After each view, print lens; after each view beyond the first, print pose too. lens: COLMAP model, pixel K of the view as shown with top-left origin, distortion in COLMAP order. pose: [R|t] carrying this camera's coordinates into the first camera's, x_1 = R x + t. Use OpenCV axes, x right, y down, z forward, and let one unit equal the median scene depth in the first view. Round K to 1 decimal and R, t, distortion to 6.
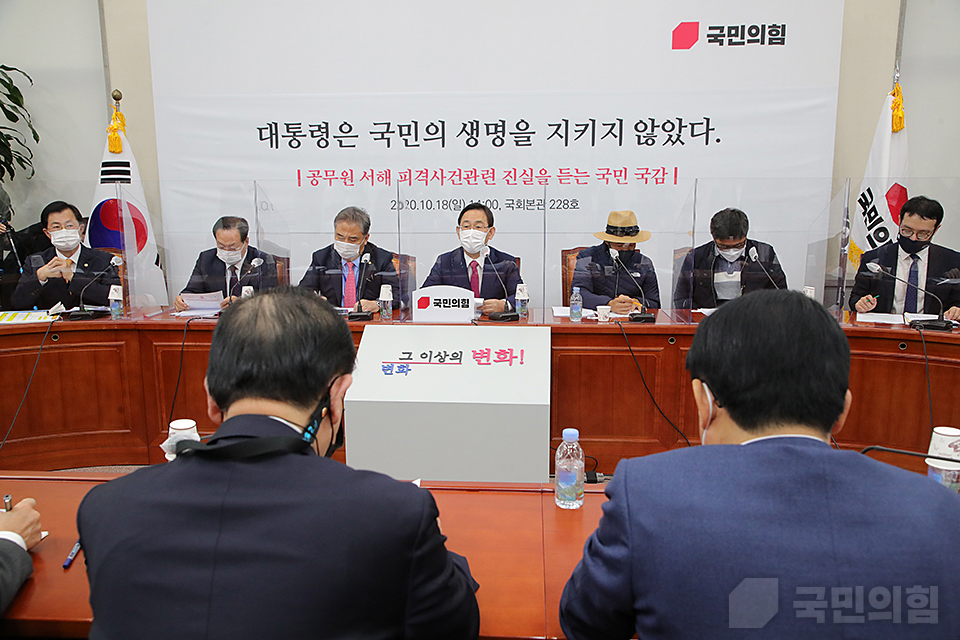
lens RADIAL K [[769.0, 0, 480.0], [0, 769.0, 320.0], [0, 0, 1]] dist [-0.023389, 0.007708]
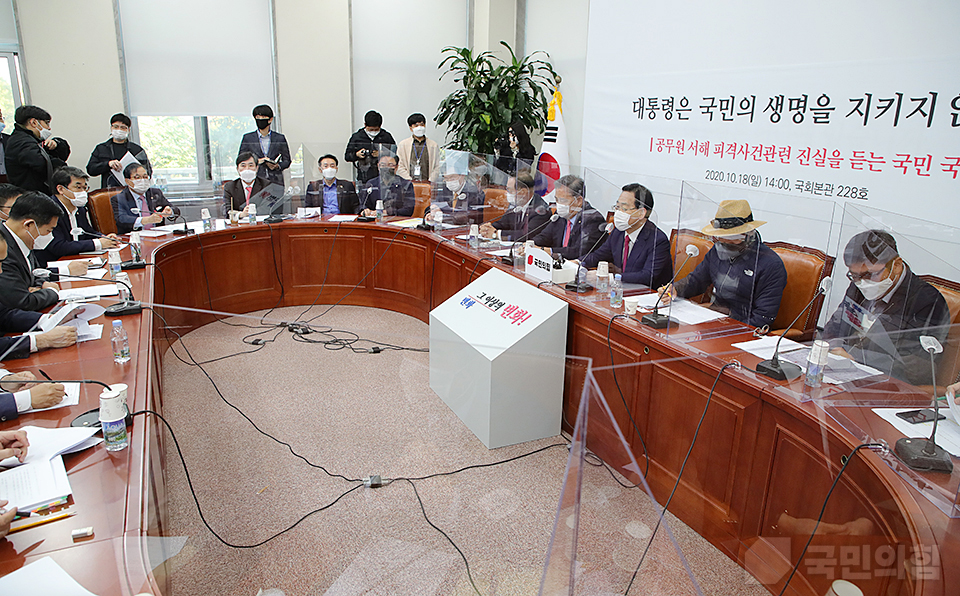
lens RADIAL K [[647.5, 0, 480.0], [0, 647.5, 298.0], [0, 0, 1]] dist [-0.064571, 0.027654]
pose [[0.491700, 0.247297, -0.834911, 0.533527], [-0.165551, 0.967885, 0.189186, -0.101665], [0.854883, 0.045198, 0.516849, 0.276115]]
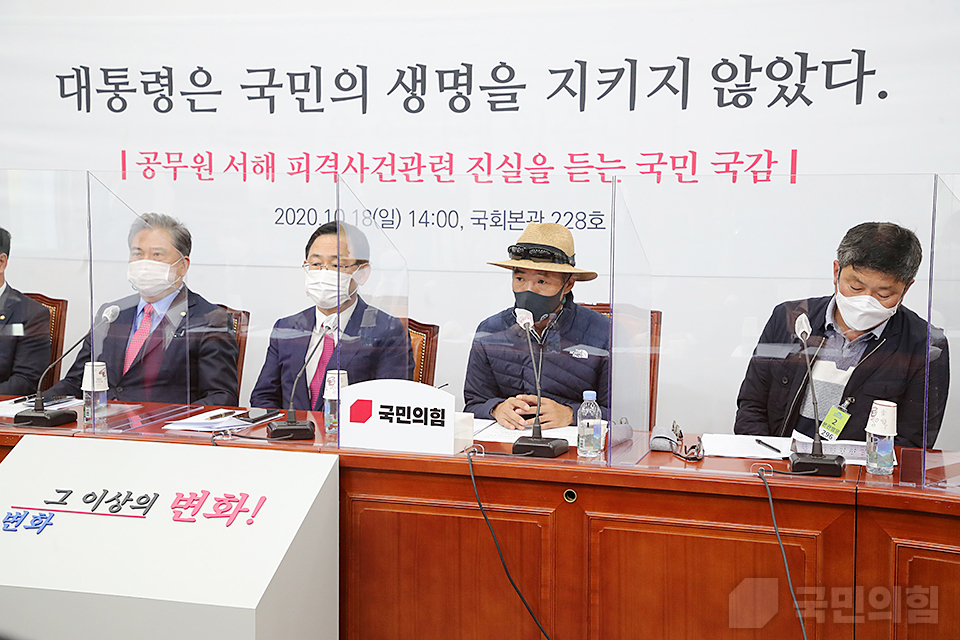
lens RADIAL K [[1384.1, 0, 480.0], [0, 1384.1, 320.0], [0, 0, 1]] dist [0.213735, 0.044328]
pose [[0.971963, 0.032848, -0.232828, 0.269933], [-0.049204, 0.996685, -0.064790, -0.017449], [0.229928, 0.074429, 0.970357, 0.064414]]
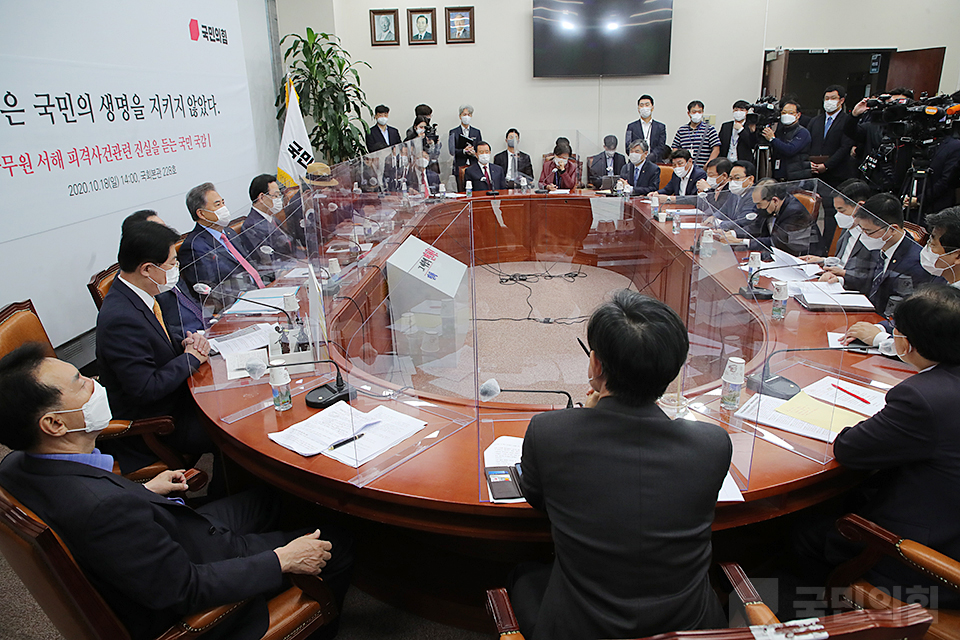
lens RADIAL K [[644.9, 0, 480.0], [0, 644.9, 320.0], [0, 0, 1]] dist [-0.074492, 0.034008]
pose [[-0.007847, -0.313408, 0.949586, -0.855796], [0.196806, 0.930558, 0.308754, -0.144295], [-0.980411, 0.189307, 0.054378, 0.543651]]
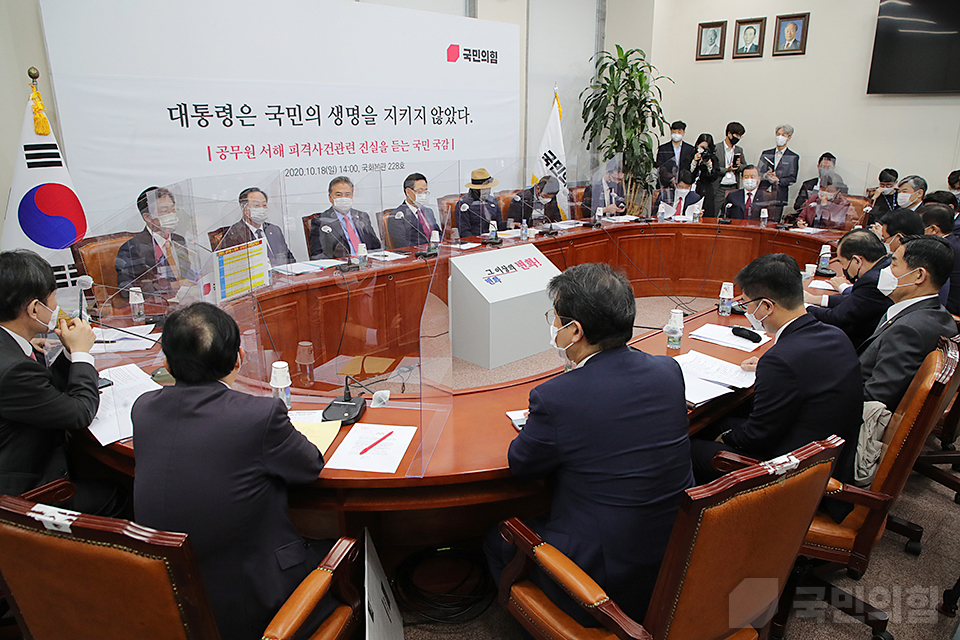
lens RADIAL K [[644.9, 0, 480.0], [0, 644.9, 320.0], [0, 0, 1]] dist [-0.074492, 0.034008]
pose [[0.670708, -0.213159, 0.710433, -0.701212], [0.126614, 0.976660, 0.173504, -0.057932], [-0.730835, -0.026420, 0.682043, 0.062115]]
